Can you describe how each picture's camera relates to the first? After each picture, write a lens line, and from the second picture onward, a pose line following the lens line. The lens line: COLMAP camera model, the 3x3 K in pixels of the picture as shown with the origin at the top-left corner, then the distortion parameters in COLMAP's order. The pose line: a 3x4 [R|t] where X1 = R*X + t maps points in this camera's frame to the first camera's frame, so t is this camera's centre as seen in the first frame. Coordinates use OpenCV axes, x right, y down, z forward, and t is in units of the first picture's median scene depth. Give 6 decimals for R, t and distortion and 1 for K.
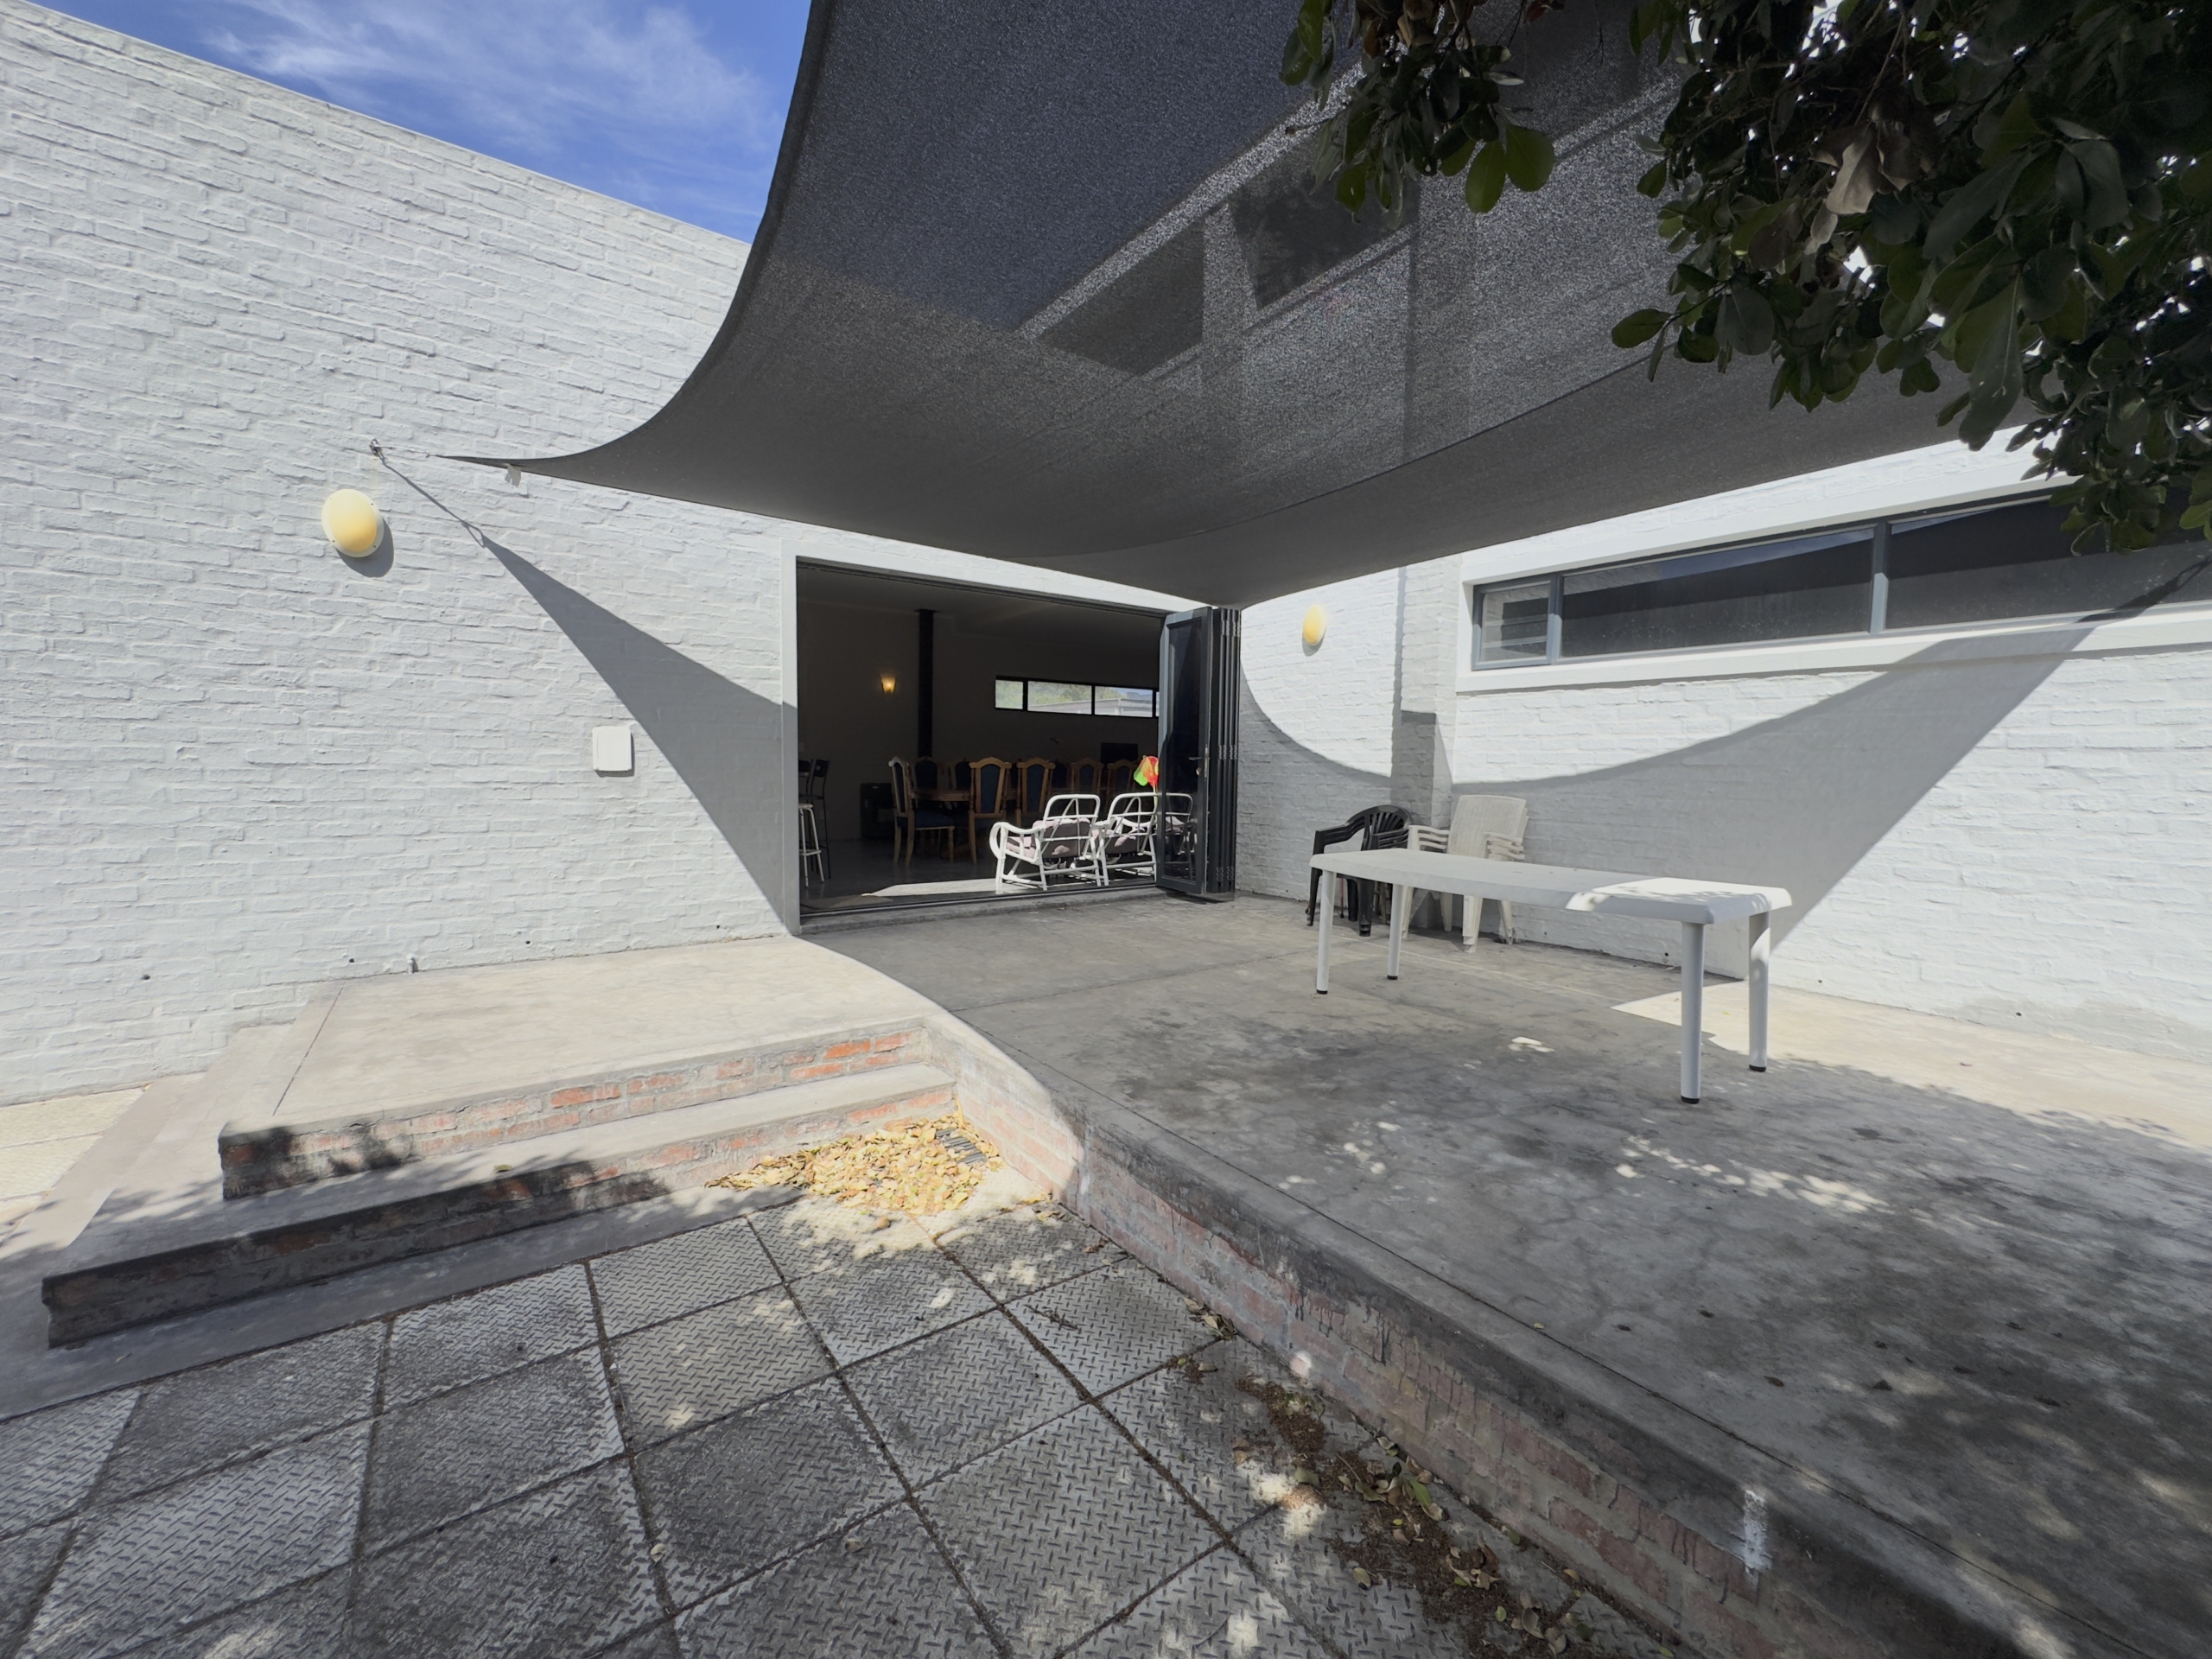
lens RADIAL K [[884.3, 0, 1105.0], [0, 884.3, 824.4], [0, 0, 1]] dist [-0.004601, -0.000142]
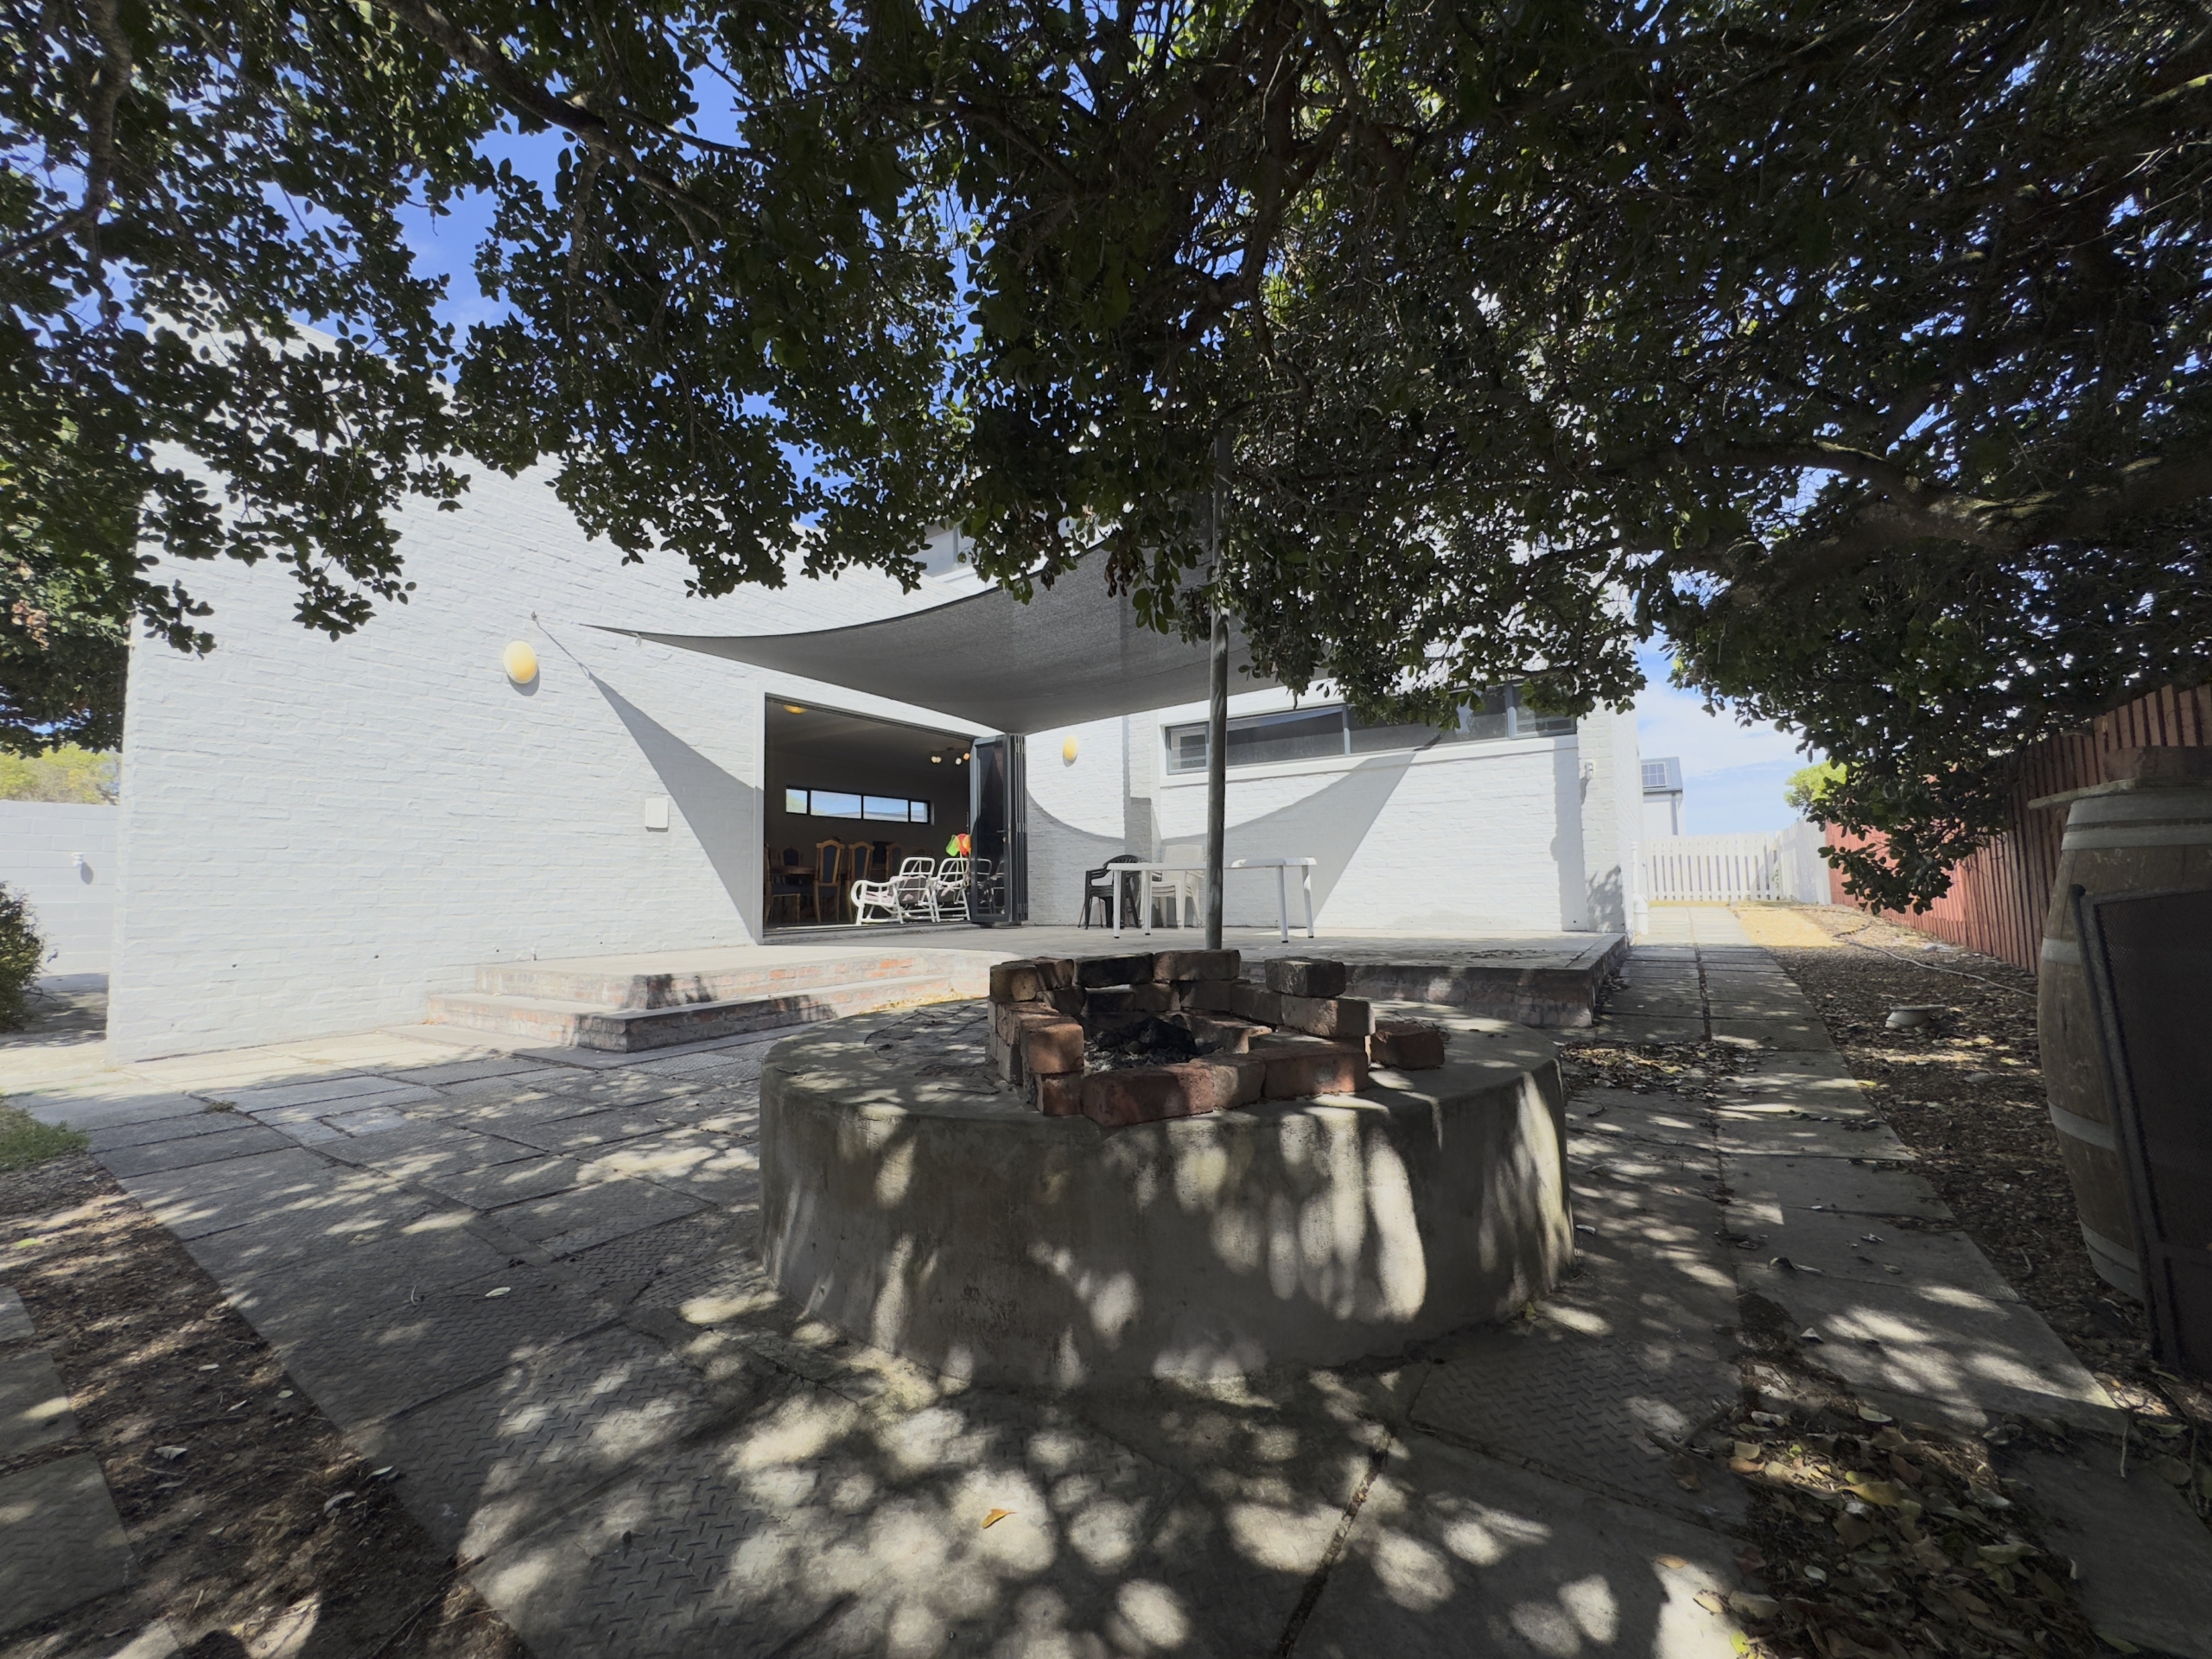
lens RADIAL K [[884.3, 0, 1106.6], [0, 884.3, 830.6], [0, 0, 1]] dist [-0.004601, -0.000142]
pose [[0.931265, -0.007457, 0.364267, -0.358190], [0.057446, 0.990290, -0.126591, 0.160777], [-0.359786, 0.138816, 0.922651, -0.590543]]
